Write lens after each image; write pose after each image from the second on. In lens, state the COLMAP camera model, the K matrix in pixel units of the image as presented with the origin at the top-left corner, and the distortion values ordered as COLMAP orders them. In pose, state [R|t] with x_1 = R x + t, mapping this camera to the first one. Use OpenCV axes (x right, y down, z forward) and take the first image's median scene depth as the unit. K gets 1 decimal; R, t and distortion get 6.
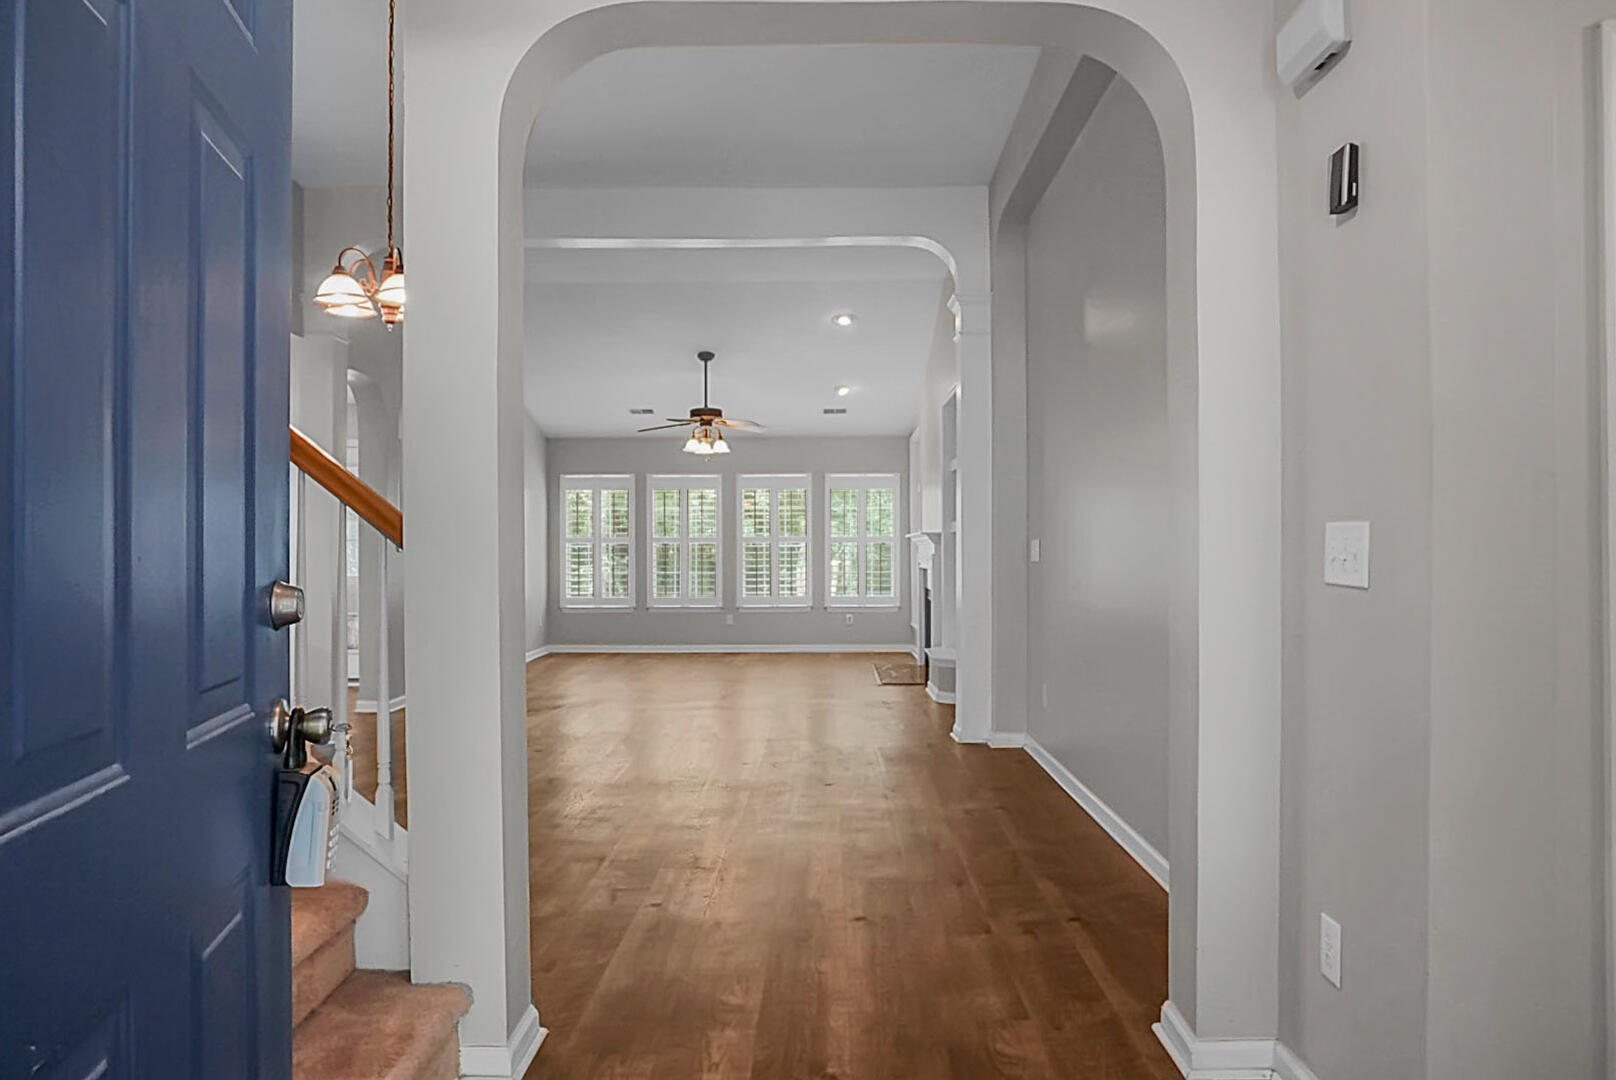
lens RADIAL K [[1139.3, 0, 808.0], [0, 1139.3, 540.0], [0, 0, 1]] dist [0.000066, 0.000341]
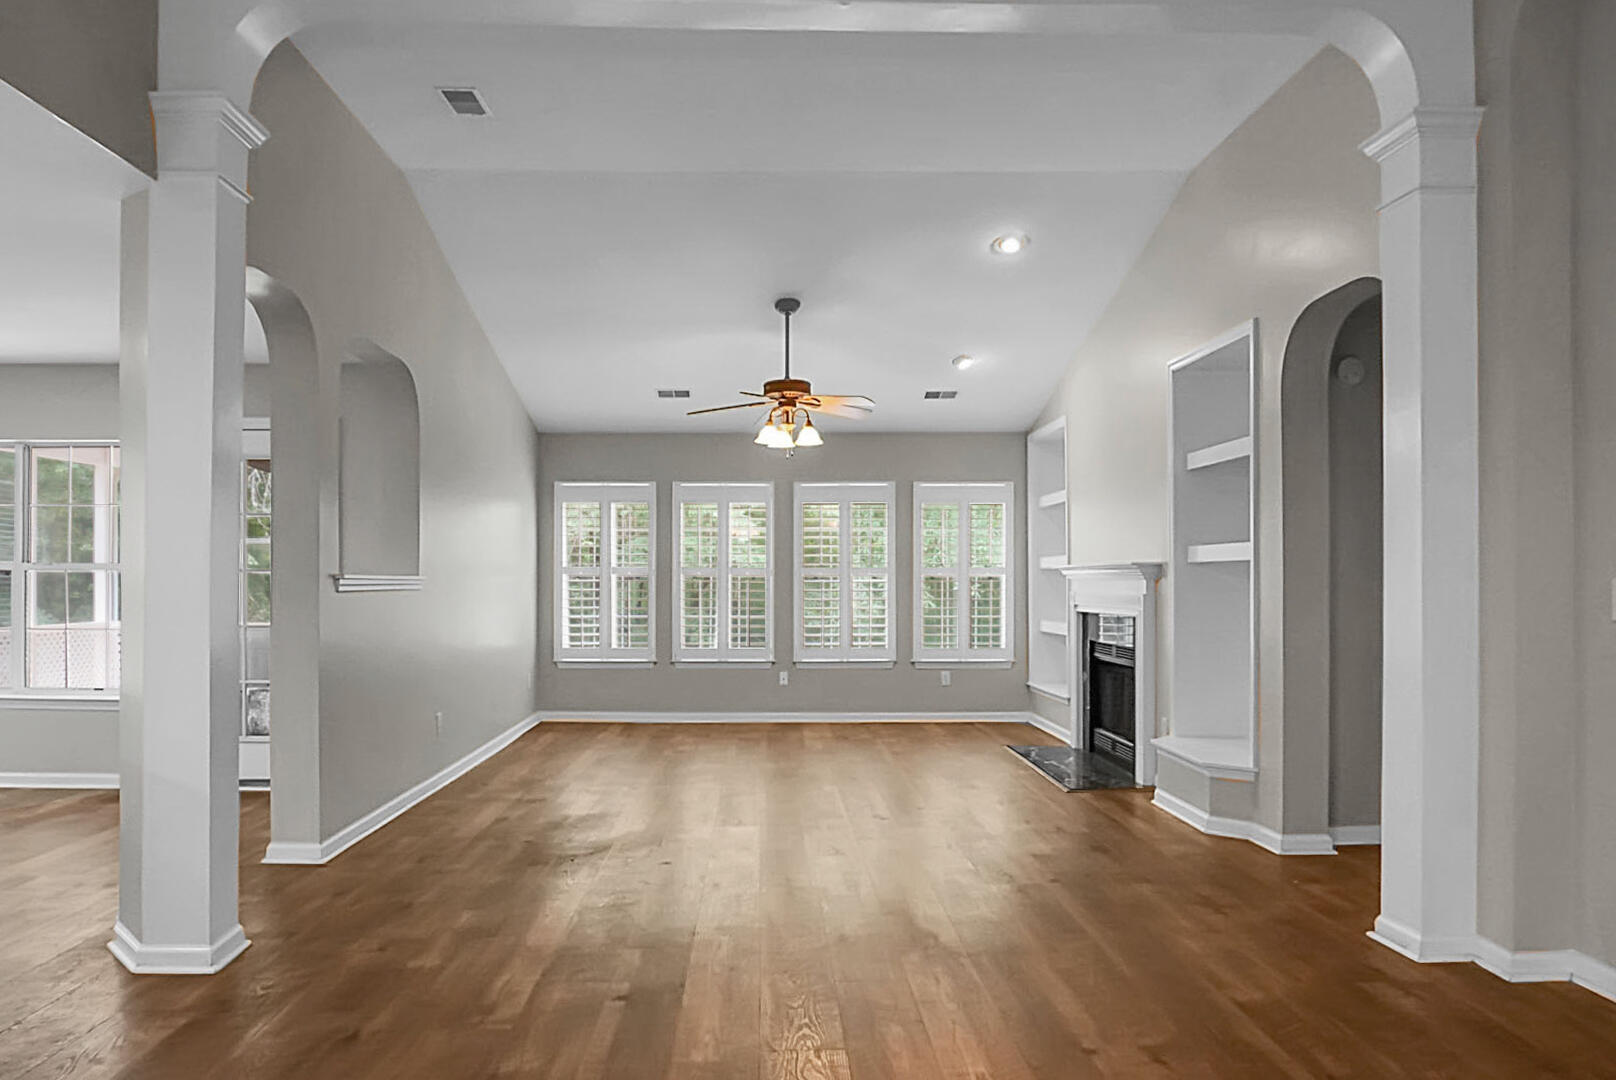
lens RADIAL K [[1174.3, 0, 802.8], [0, 1174.3, 568.8], [0, 0, 1]] dist [0.001863, -0.000013]
pose [[0.999194, 0.003060, 0.040014, -0.096755], [-0.003031, 0.999995, -0.000784, -0.001265], [-0.040016, 0.000662, 0.999199, 0.260126]]
